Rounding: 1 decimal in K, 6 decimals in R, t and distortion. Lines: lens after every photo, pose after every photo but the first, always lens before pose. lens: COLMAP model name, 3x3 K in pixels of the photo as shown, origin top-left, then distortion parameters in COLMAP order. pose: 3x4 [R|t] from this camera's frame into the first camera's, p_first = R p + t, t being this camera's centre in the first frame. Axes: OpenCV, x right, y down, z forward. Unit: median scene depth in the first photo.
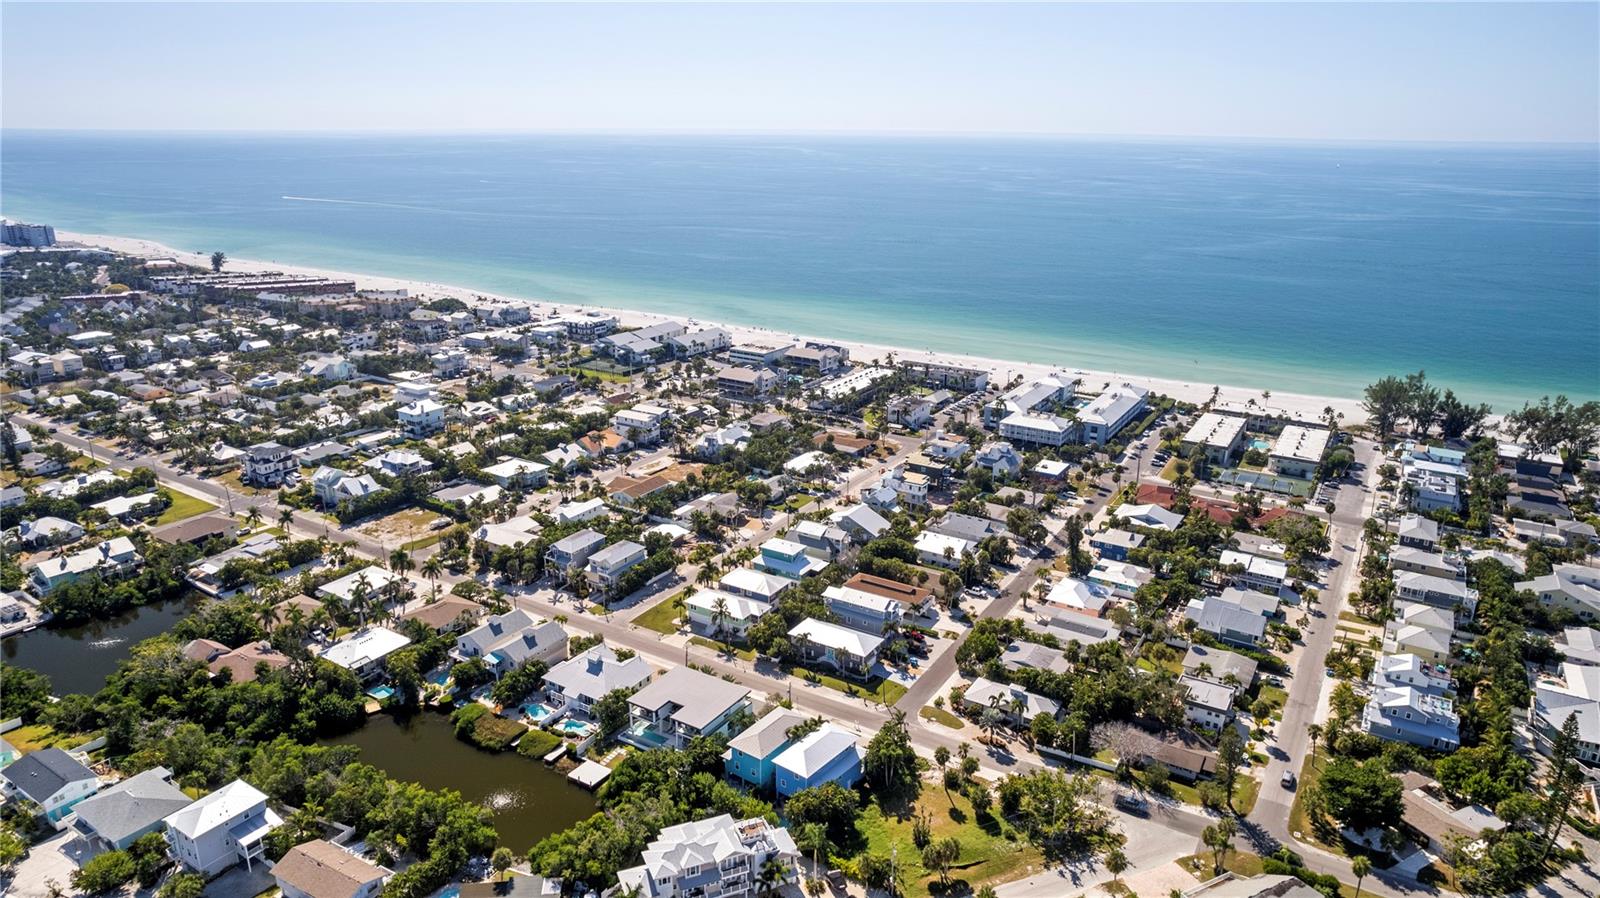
lens RADIAL K [[1030.0, 0, 800.0], [0, 1030.0, 449.0], [0, 0, 1]] dist [-0.053096, 0.050324]
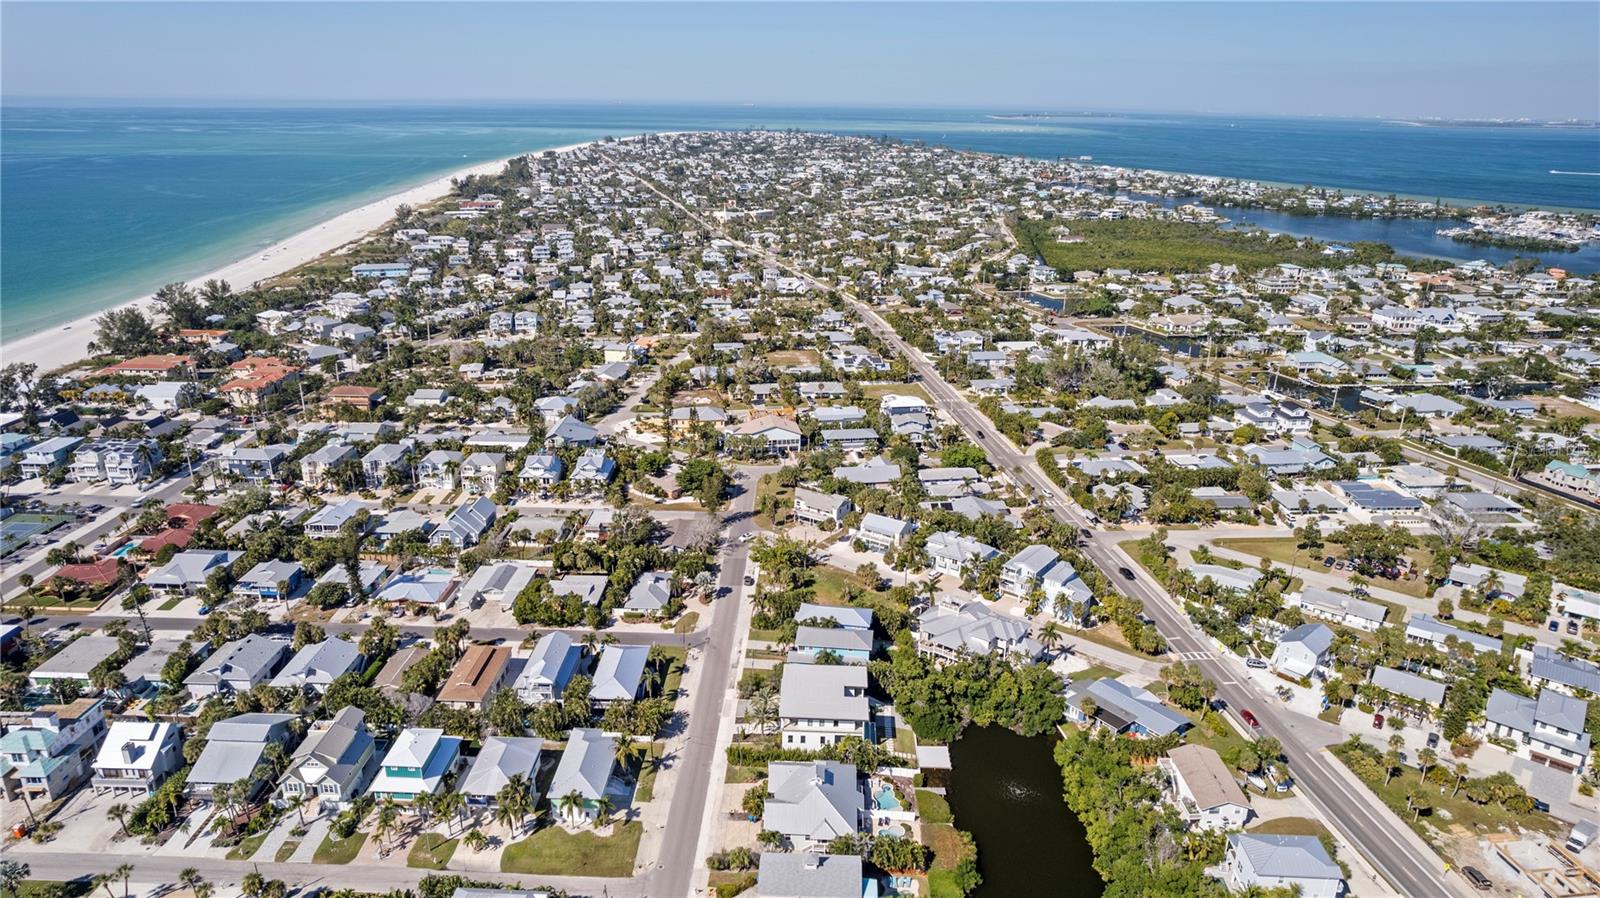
lens RADIAL K [[1030.0, 0, 800.0], [0, 1030.0, 449.0], [0, 0, 1]] dist [-0.053096, 0.050324]
pose [[-0.492085, -0.298052, 0.817935, -0.461342], [0.254254, 0.849393, 0.462479, -0.227611], [-0.832591, 0.435542, -0.342192, 0.709060]]
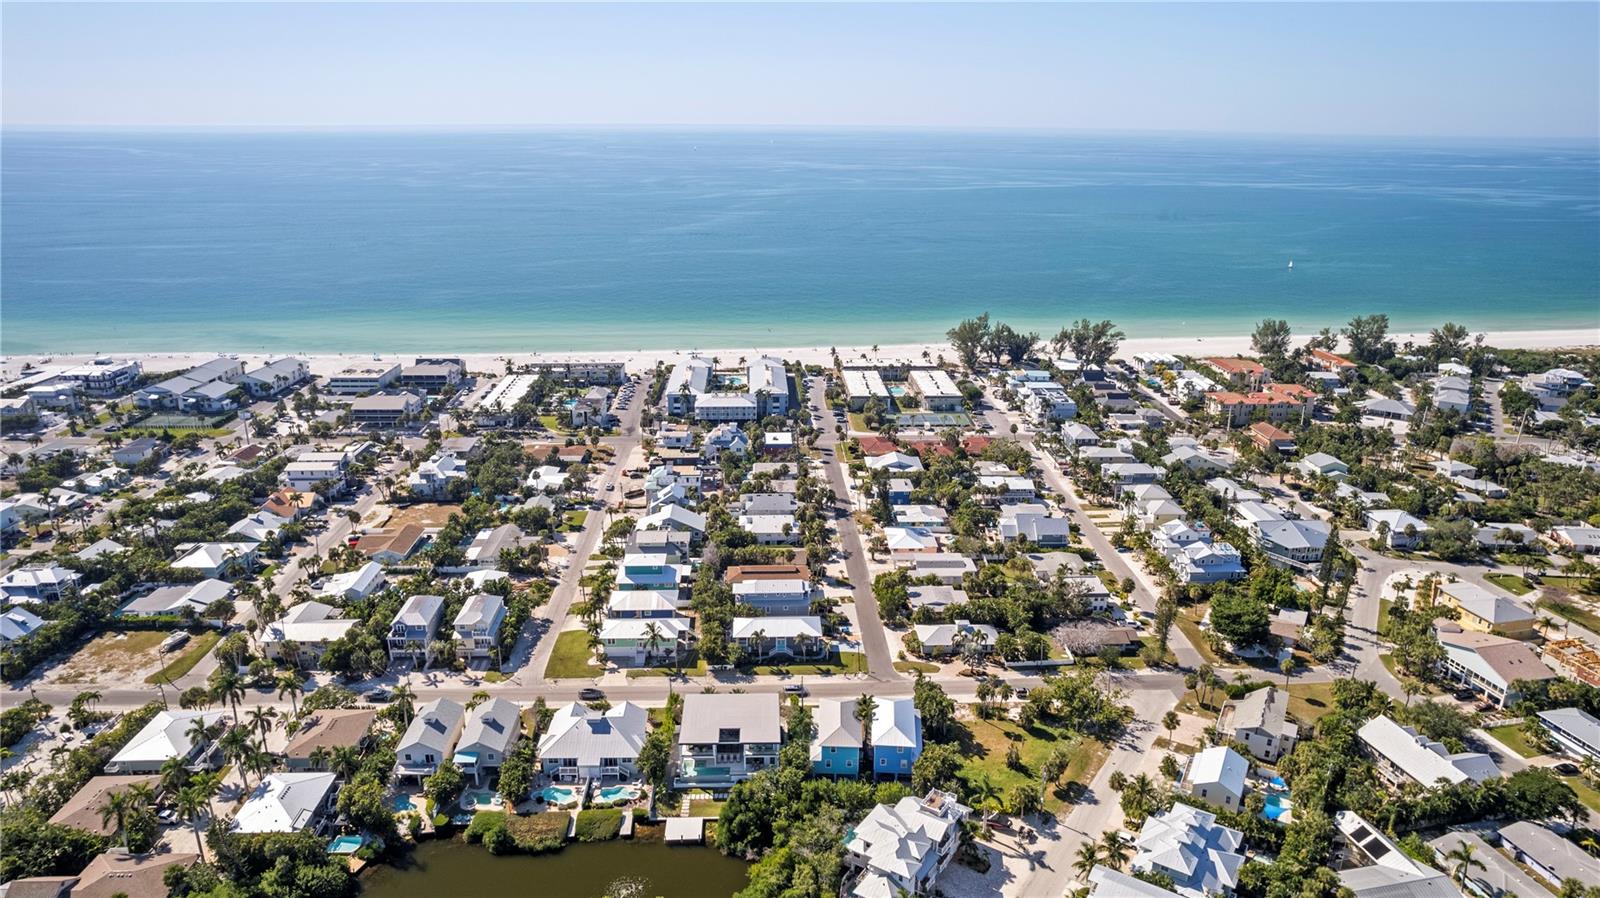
lens RADIAL K [[1030.0, 0, 800.0], [0, 1030.0, 449.0], [0, 0, 1]] dist [-0.053096, 0.050324]
pose [[0.830112, -0.176980, 0.528765, -0.292524], [0.172286, 0.983300, 0.058642, -0.029098], [-0.530313, 0.042419, 0.846740, 0.082207]]
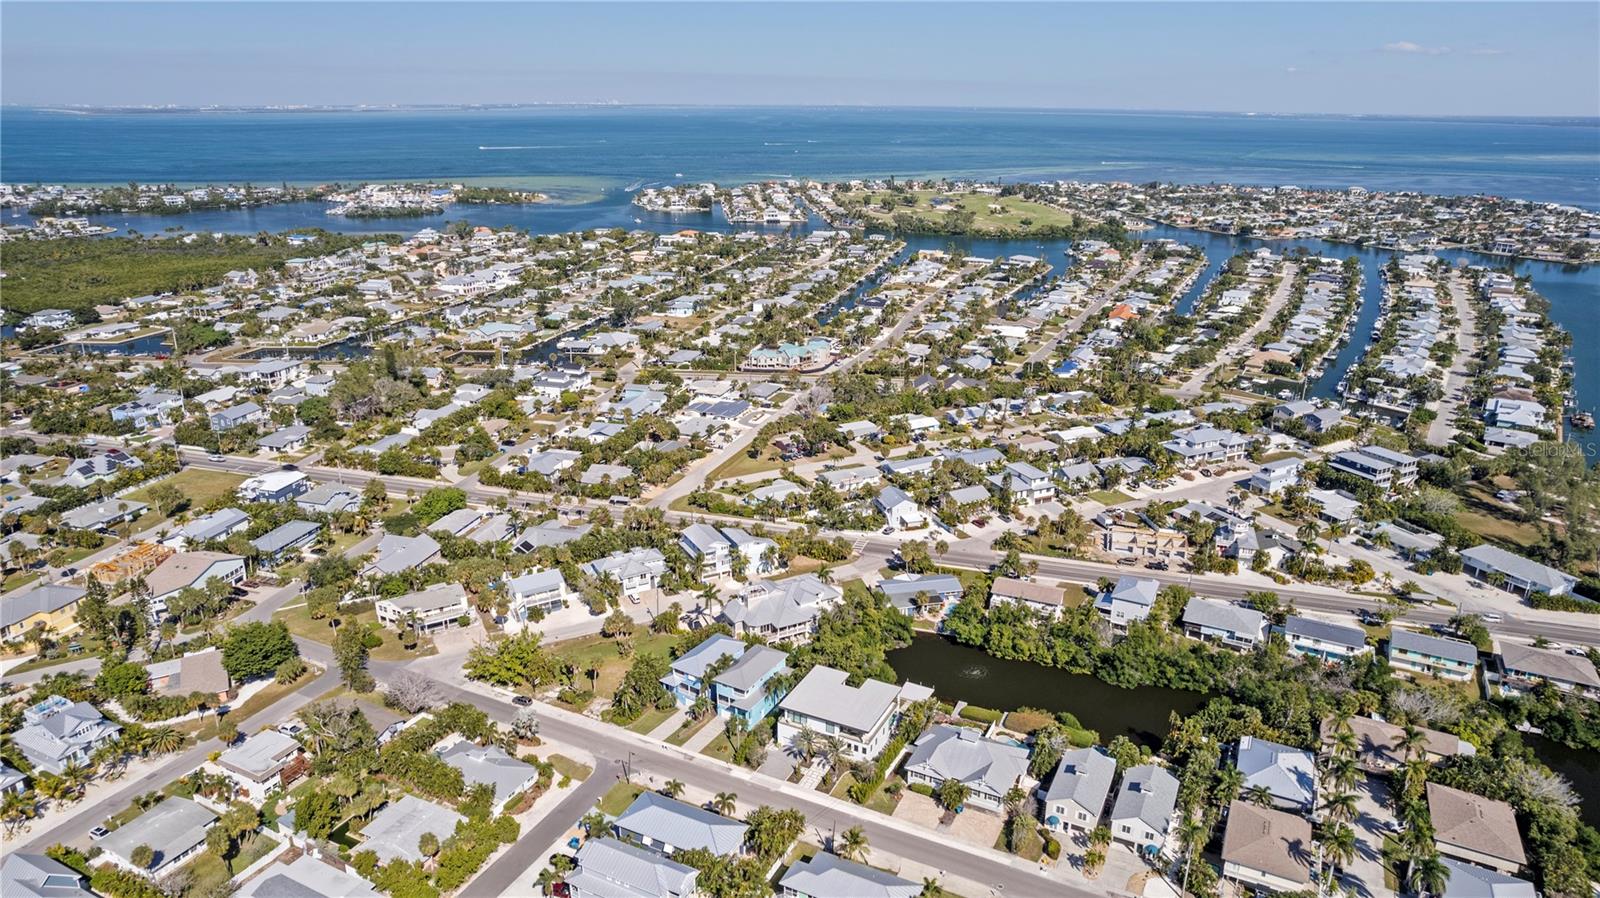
lens RADIAL K [[1030.0, 0, 800.0], [0, 1030.0, 449.0], [0, 0, 1]] dist [-0.053096, 0.050324]
pose [[-0.995095, 0.016557, -0.097526, 0.013148], [-0.045584, 0.798227, 0.600630, -0.292065], [0.087793, 0.602129, -0.793557, 0.917733]]
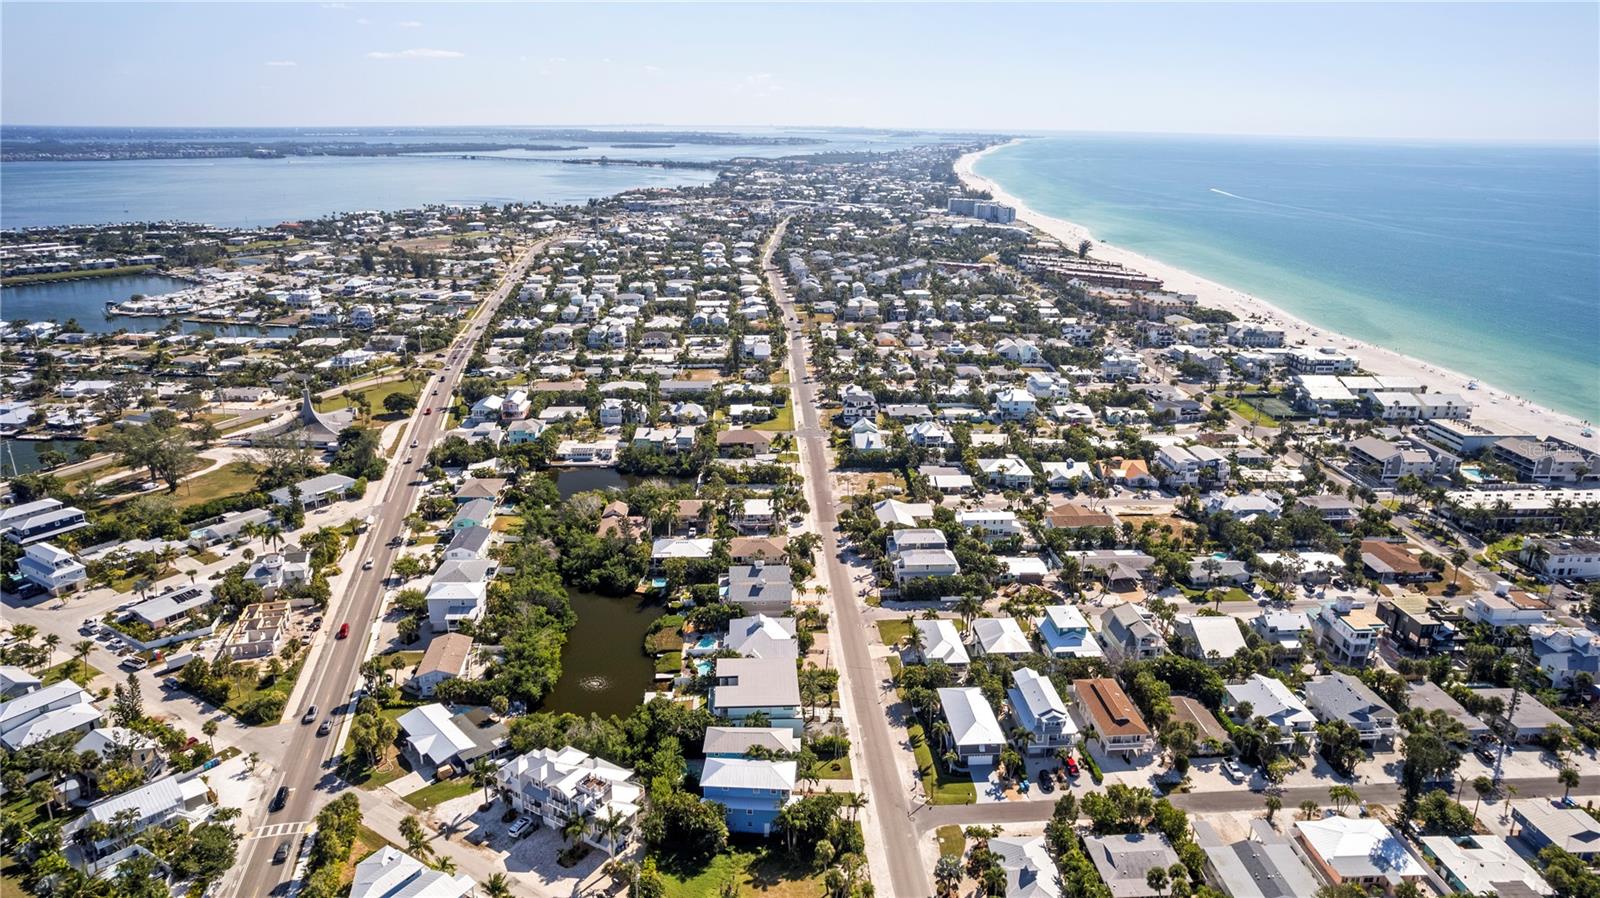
lens RADIAL K [[1030.0, 0, 800.0], [0, 1030.0, 449.0], [0, 0, 1]] dist [-0.053096, 0.050324]
pose [[0.575173, 0.250466, -0.778744, 0.371024], [-0.255427, 0.959365, 0.119903, -0.065213], [0.777131, 0.129947, 0.615776, 0.212737]]
